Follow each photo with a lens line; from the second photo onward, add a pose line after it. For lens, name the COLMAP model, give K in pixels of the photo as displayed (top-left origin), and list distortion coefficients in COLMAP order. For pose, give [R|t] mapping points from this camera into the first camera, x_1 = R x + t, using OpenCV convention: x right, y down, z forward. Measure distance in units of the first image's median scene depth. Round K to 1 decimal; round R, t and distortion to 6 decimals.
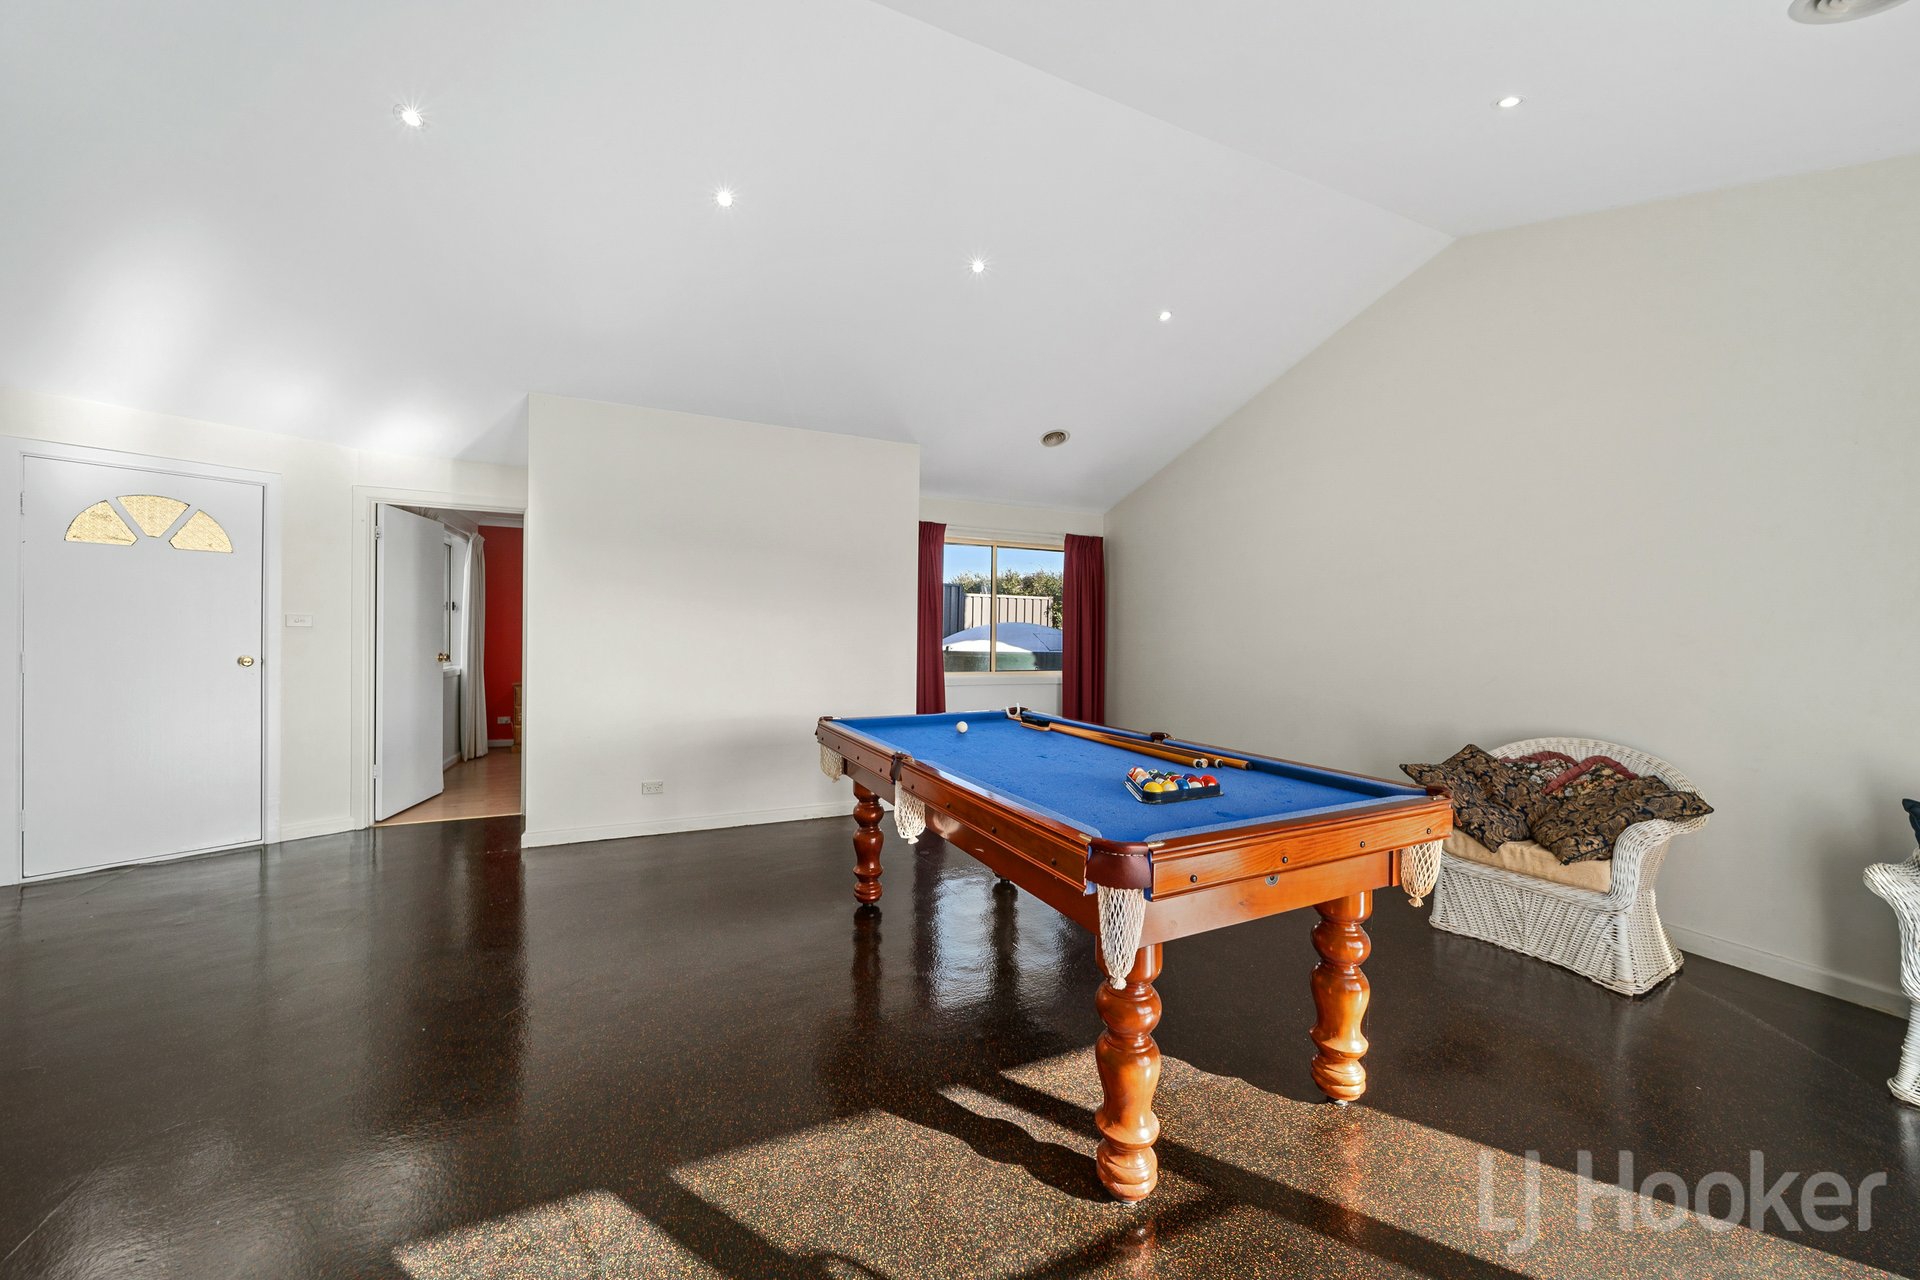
lens RADIAL K [[682.7, 0, 965.6], [0, 682.7, 638.5], [0, 0, 1]] dist [-0.001471, -0.000072]
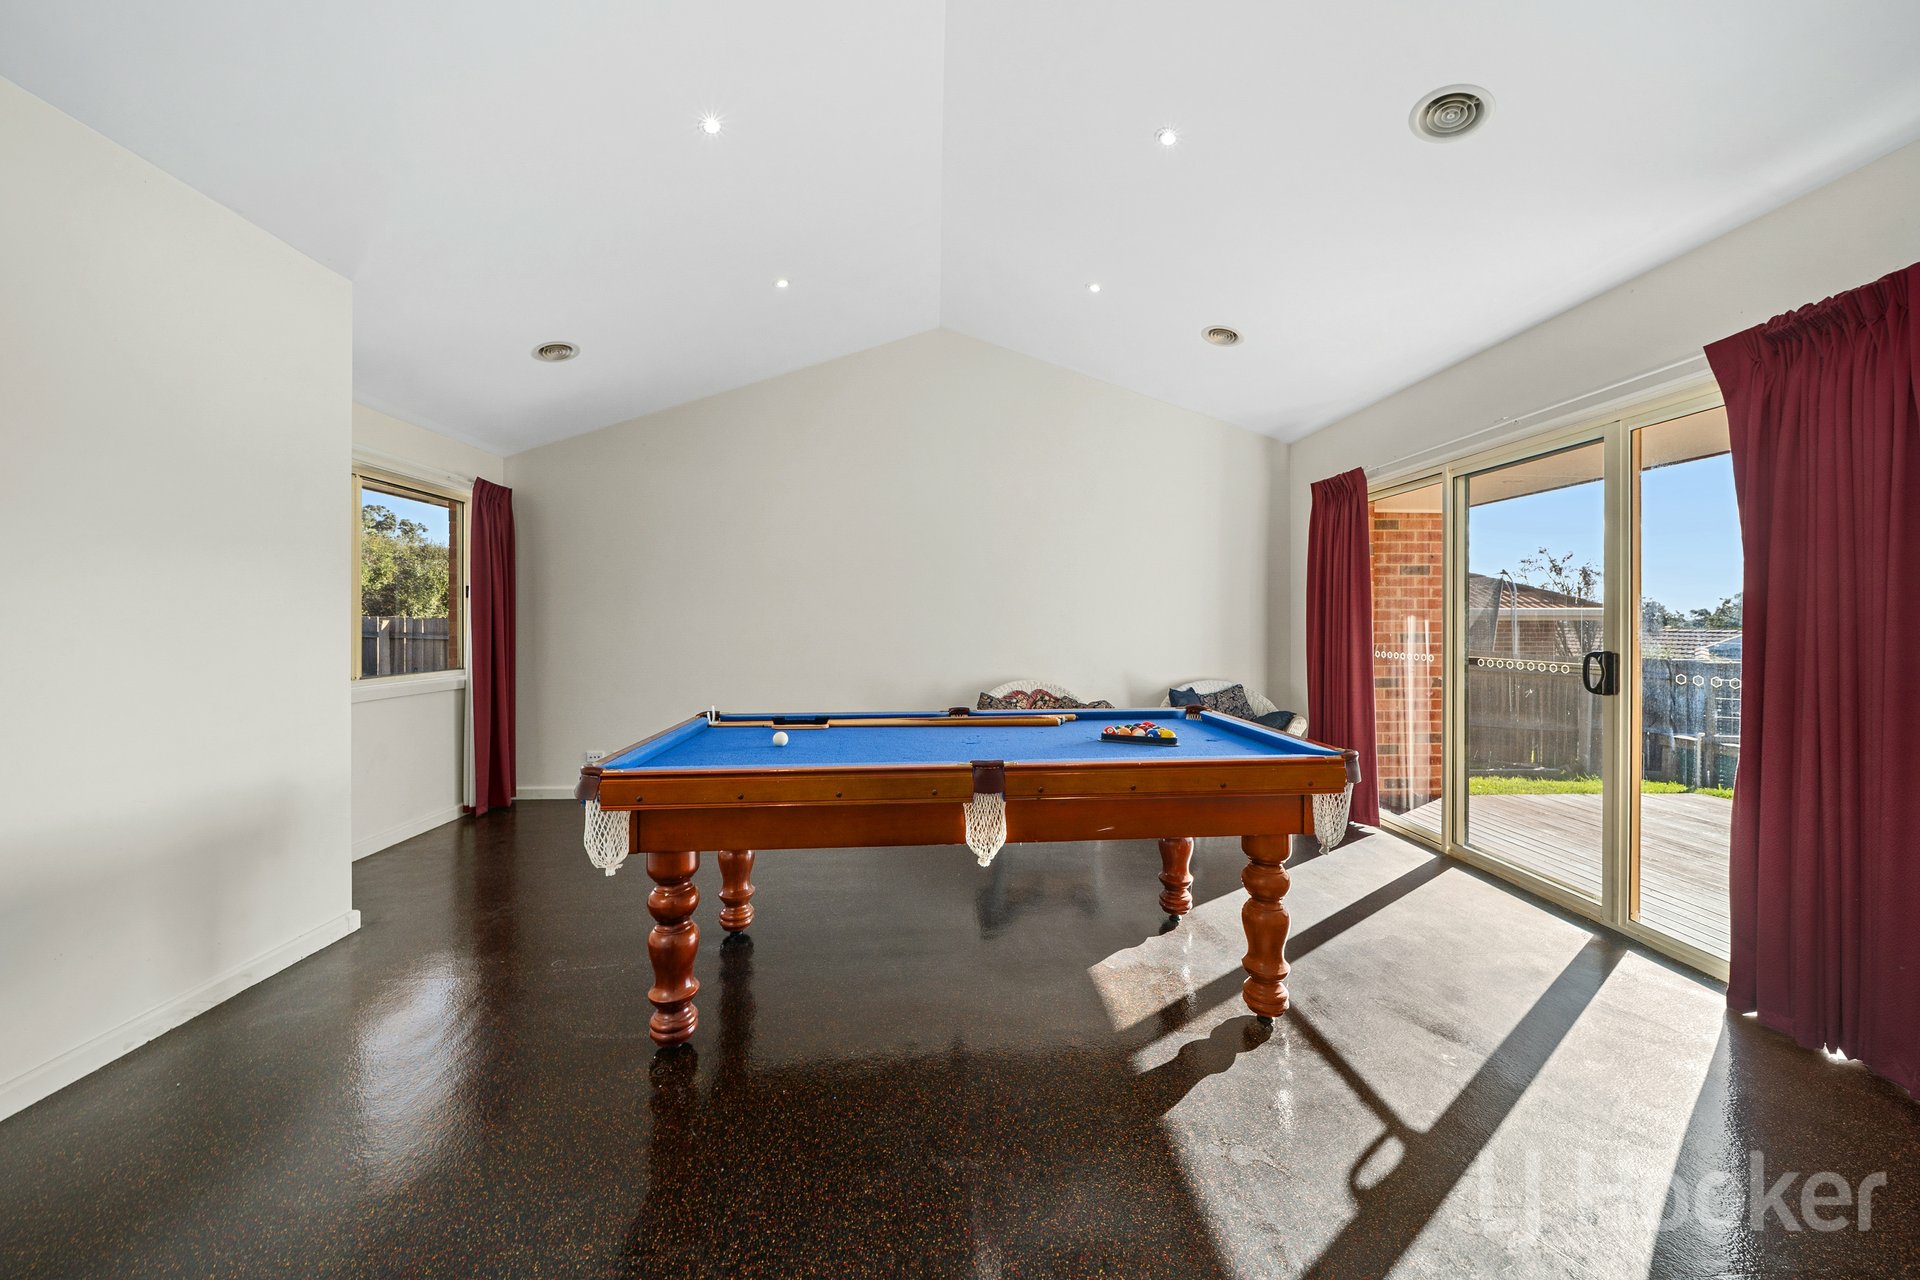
lens RADIAL K [[682.7, 0, 969.1], [0, 682.7, 621.7], [0, 0, 1]] dist [-0.001471, -0.000072]
pose [[0.368131, -0.012299, 0.929692, -0.706948], [0.010567, 0.999903, 0.009044, -0.008910], [-0.929714, 0.006495, 0.368226, 0.573813]]
